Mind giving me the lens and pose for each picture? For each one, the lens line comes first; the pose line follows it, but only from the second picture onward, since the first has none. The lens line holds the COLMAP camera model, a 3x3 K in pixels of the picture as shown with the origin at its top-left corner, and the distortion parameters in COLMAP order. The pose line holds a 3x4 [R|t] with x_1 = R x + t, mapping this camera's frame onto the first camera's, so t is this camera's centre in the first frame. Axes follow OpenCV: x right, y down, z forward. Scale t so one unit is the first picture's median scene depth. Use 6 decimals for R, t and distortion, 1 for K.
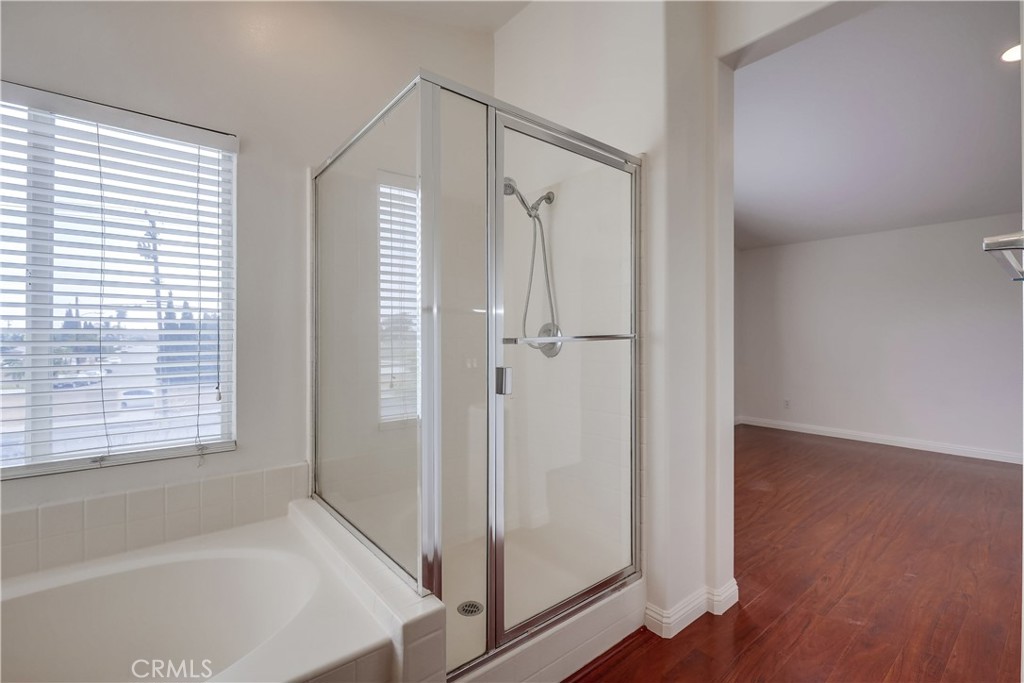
lens RADIAL K [[454.5, 0, 506.5], [0, 454.5, 341.5], [0, 0, 1]] dist [-0.001580, 0.000064]
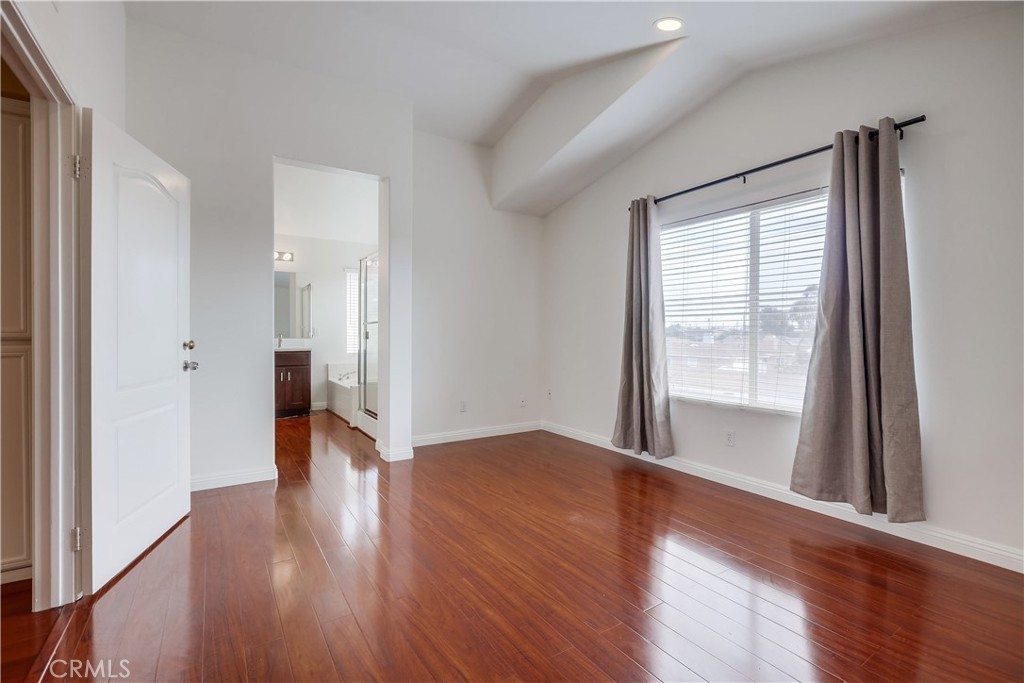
lens RADIAL K [[454.5, 0, 506.5], [0, 454.5, 341.5], [0, 0, 1]] dist [-0.001580, 0.000064]
pose [[-0.105194, 0.016381, -0.994317, 1.519606], [-0.012146, 0.999769, 0.017756, 0.020916], [0.994377, 0.013945, -0.104971, 1.100696]]
